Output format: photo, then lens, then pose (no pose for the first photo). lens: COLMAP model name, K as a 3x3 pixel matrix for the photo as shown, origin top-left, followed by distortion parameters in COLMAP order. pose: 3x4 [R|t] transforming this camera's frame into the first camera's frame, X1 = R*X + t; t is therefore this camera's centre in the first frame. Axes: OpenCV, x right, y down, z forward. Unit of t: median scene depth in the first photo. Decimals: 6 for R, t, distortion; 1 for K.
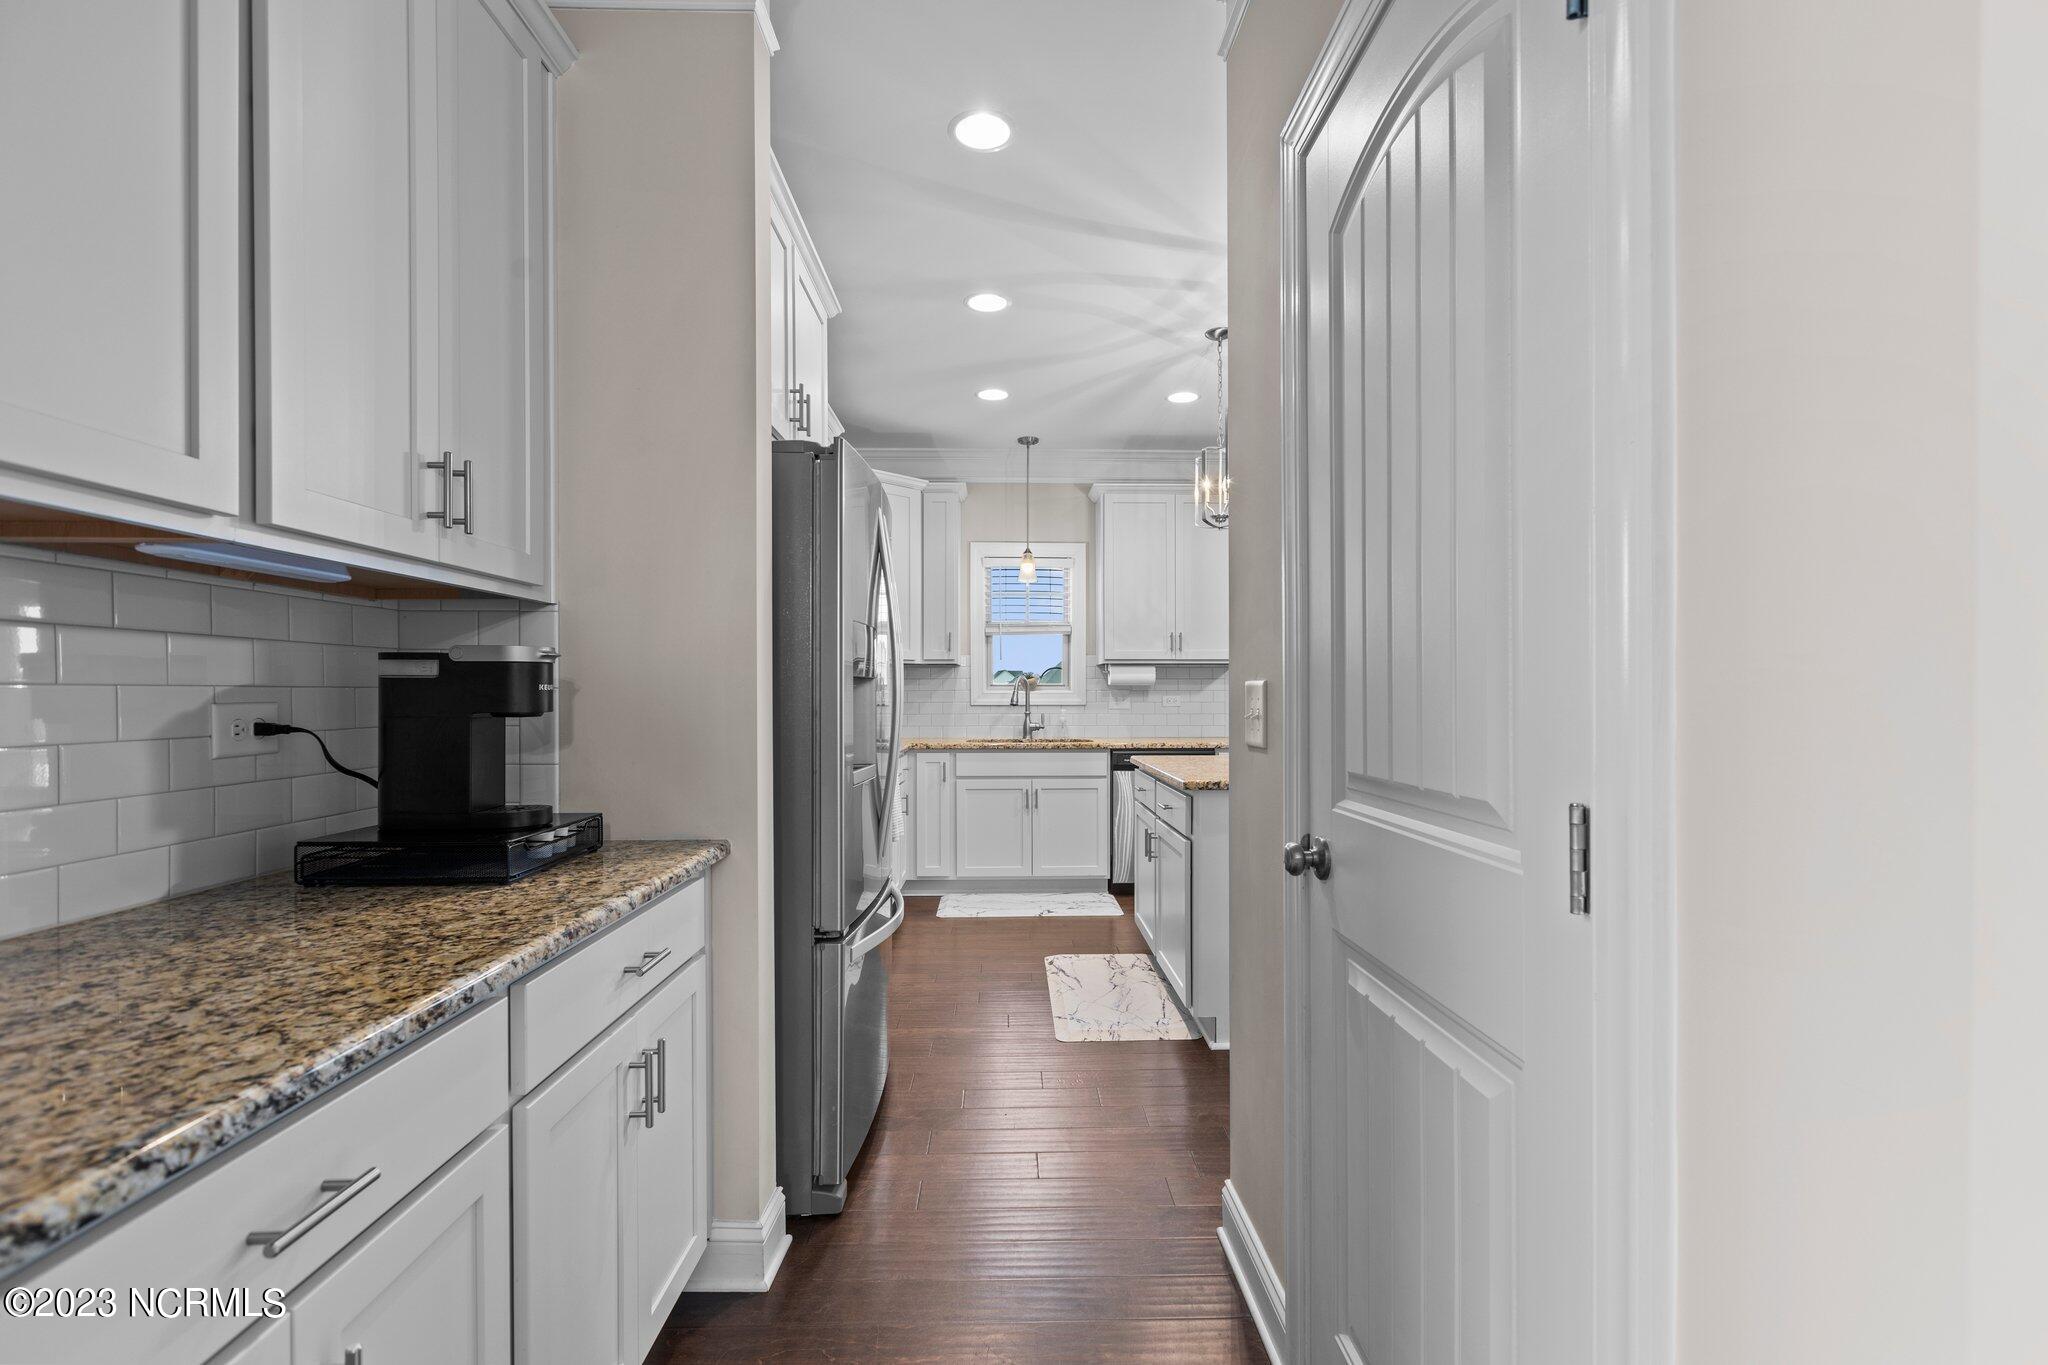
lens RADIAL K [[913.4, 0, 1026.0], [0, 913.4, 692.5], [0, 0, 1]] dist [-0.004371, -0.000610]
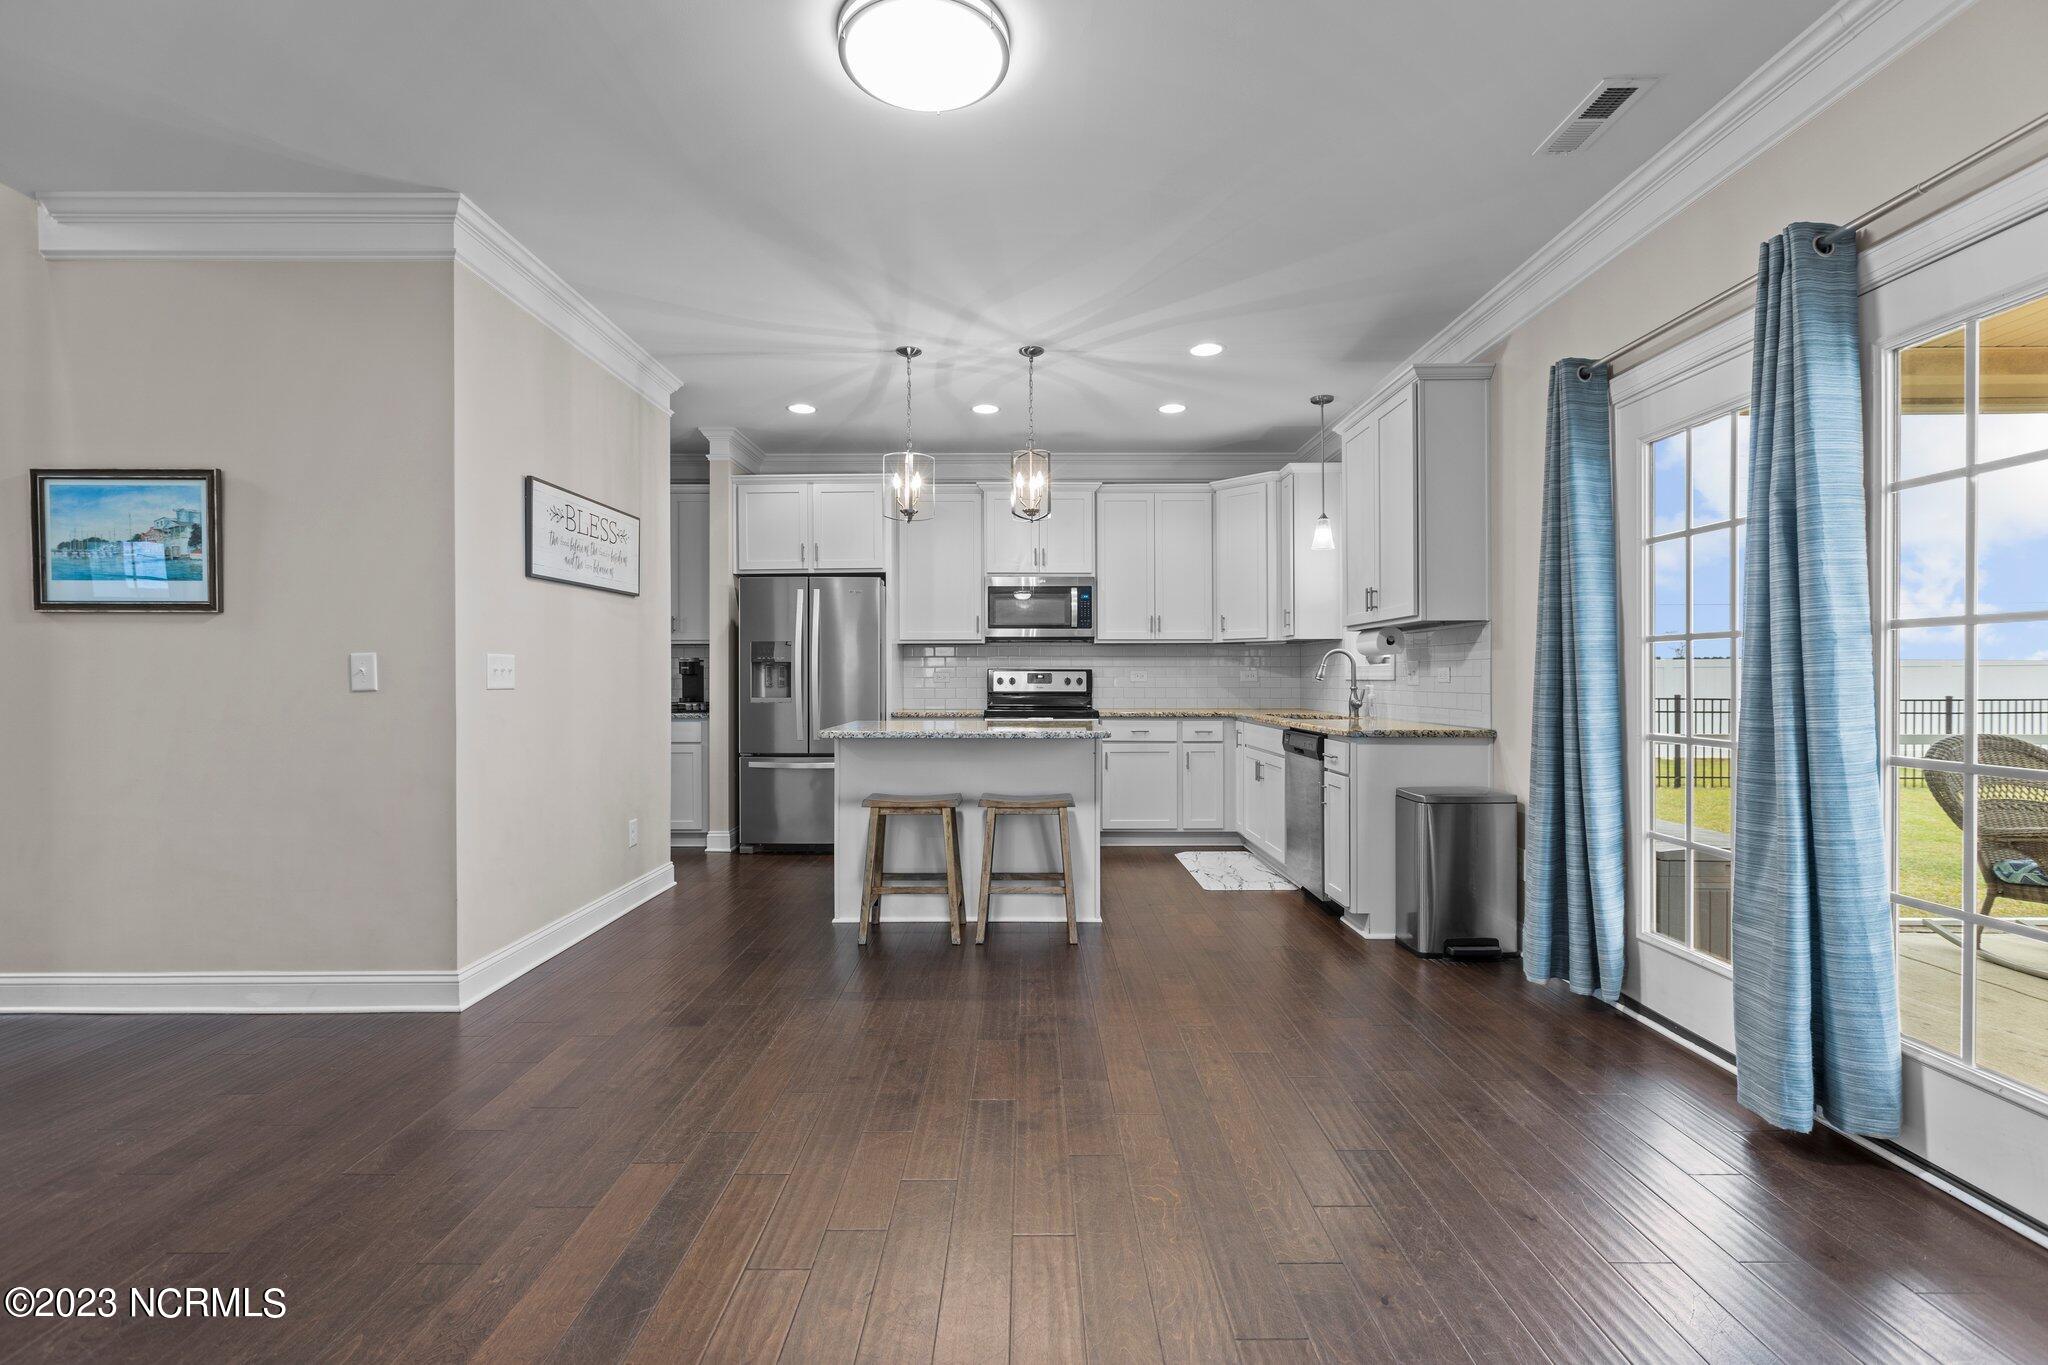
lens RADIAL K [[913.4, 0, 1019.1], [0, 913.4, 679.1], [0, 0, 1]] dist [-0.004371, -0.000610]
pose [[-0.038829, 0.004791, -0.999234, 1.020717], [0.002291, 0.999986, 0.004706, 0.009224], [0.999243, -0.002106, -0.038839, 0.773897]]
